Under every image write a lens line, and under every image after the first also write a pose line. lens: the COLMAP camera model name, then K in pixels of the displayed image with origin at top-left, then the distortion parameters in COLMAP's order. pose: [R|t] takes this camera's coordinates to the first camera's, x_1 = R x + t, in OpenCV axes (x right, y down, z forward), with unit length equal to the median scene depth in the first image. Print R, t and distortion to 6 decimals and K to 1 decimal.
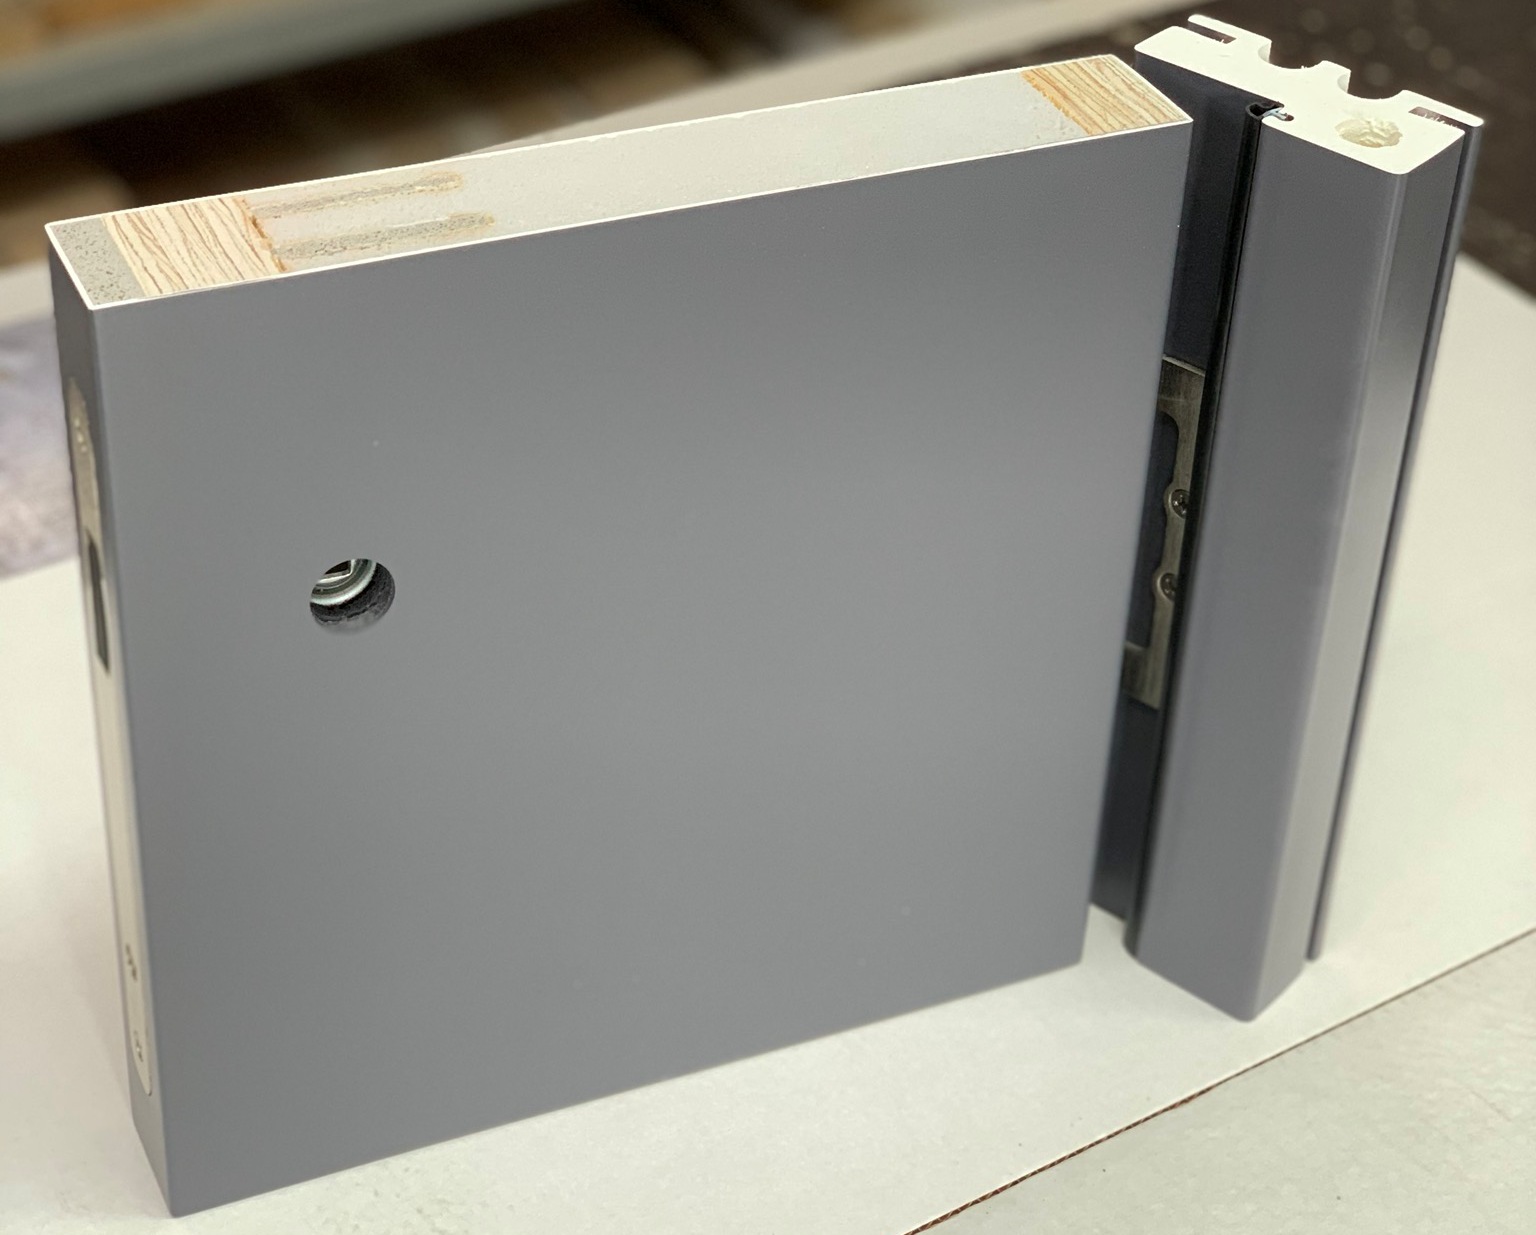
lens RADIAL K [[3060.2, 0, 779.5], [0, 3060.2, 539.1], [0, 0, 1]] dist [-0.072046, 0.000000]
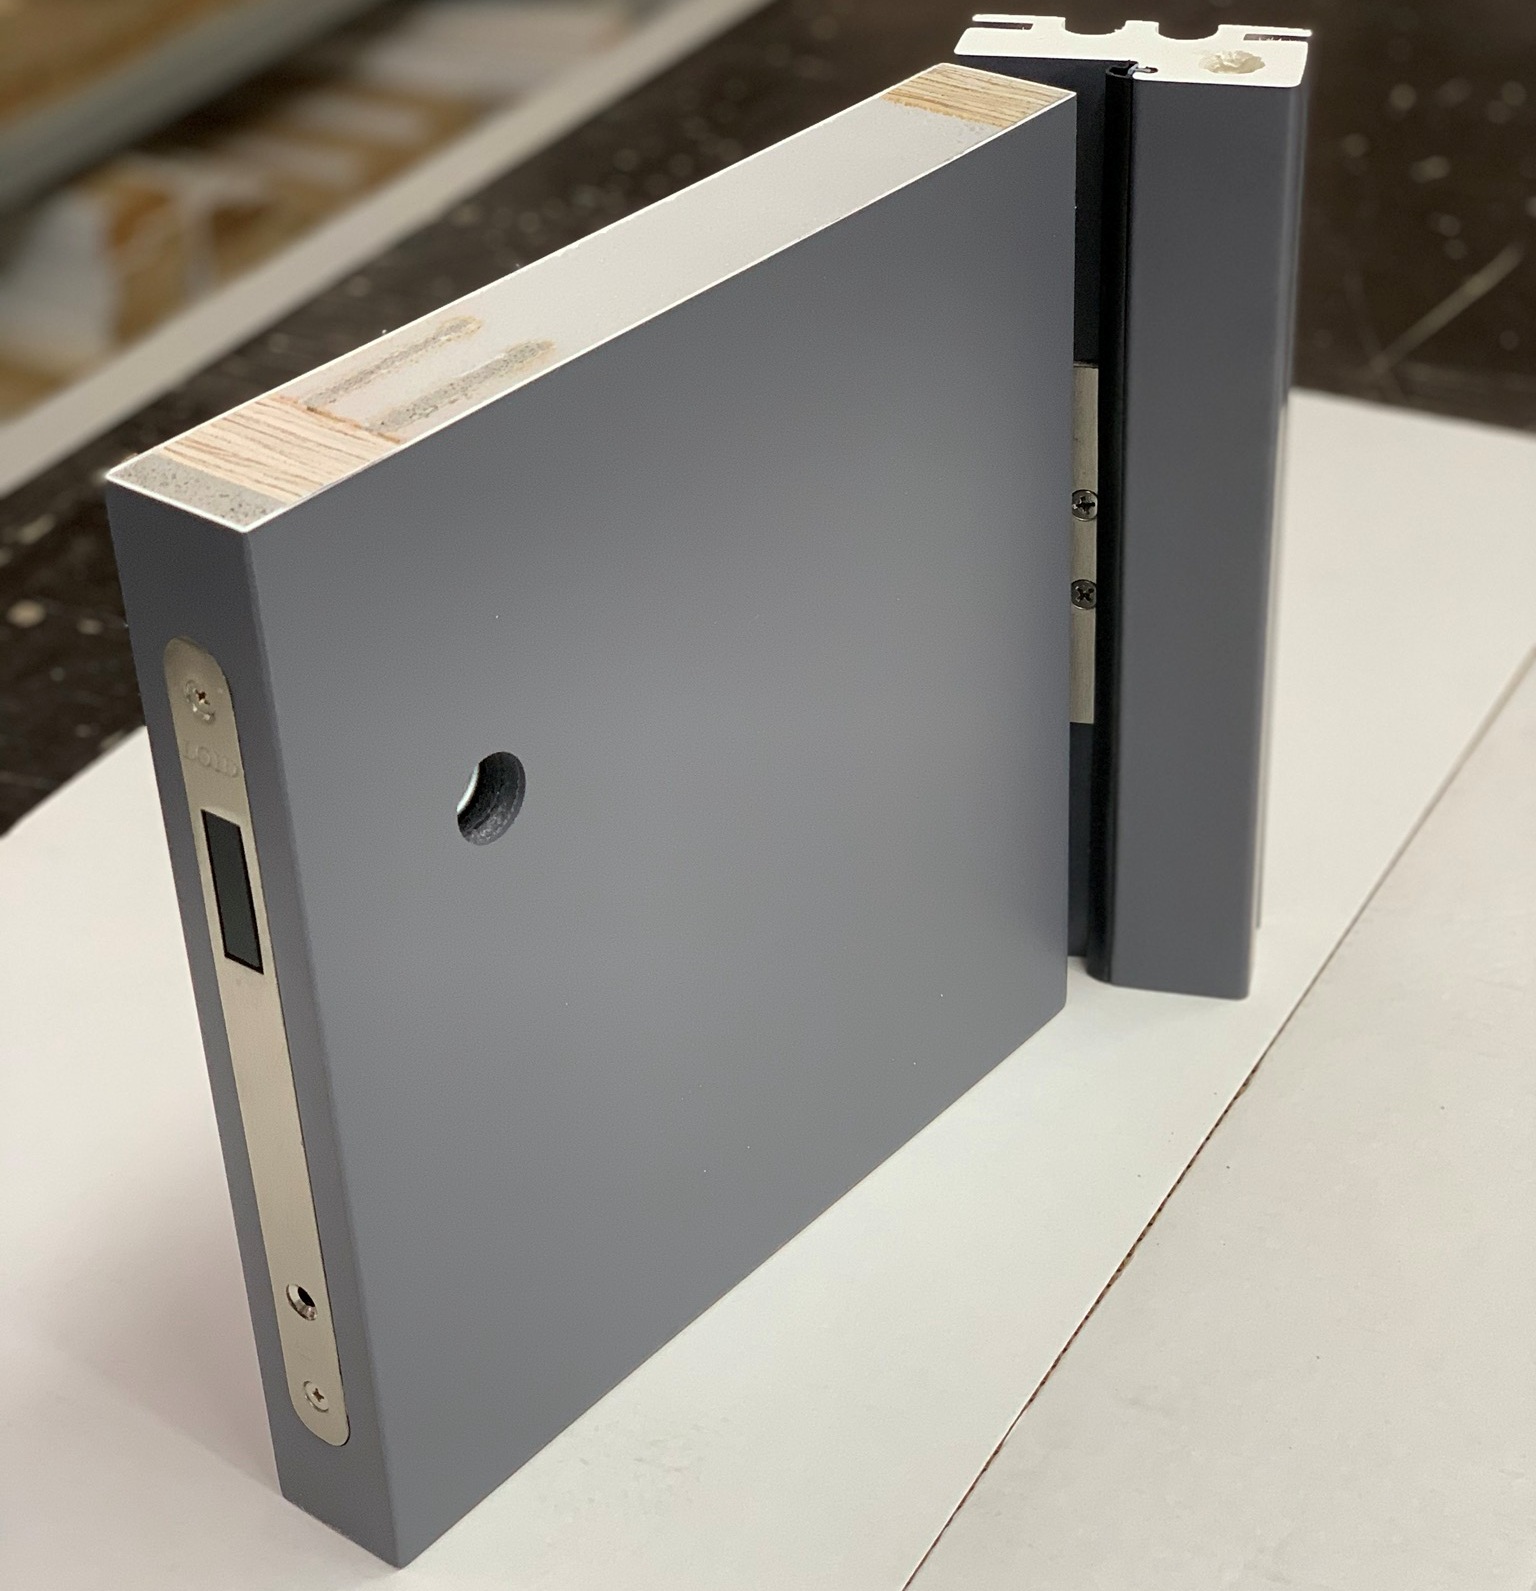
lens RADIAL K [[3057.9, 0, 766.9], [0, 3057.9, 791.6], [0, 0, 1]] dist [-0.061512, 0.000000]
pose [[0.894935, -0.310791, 0.320157, -0.340554], [0.315321, 0.948182, 0.039026, 0.006820], [-0.315696, 0.066027, 0.946560, 0.115676]]
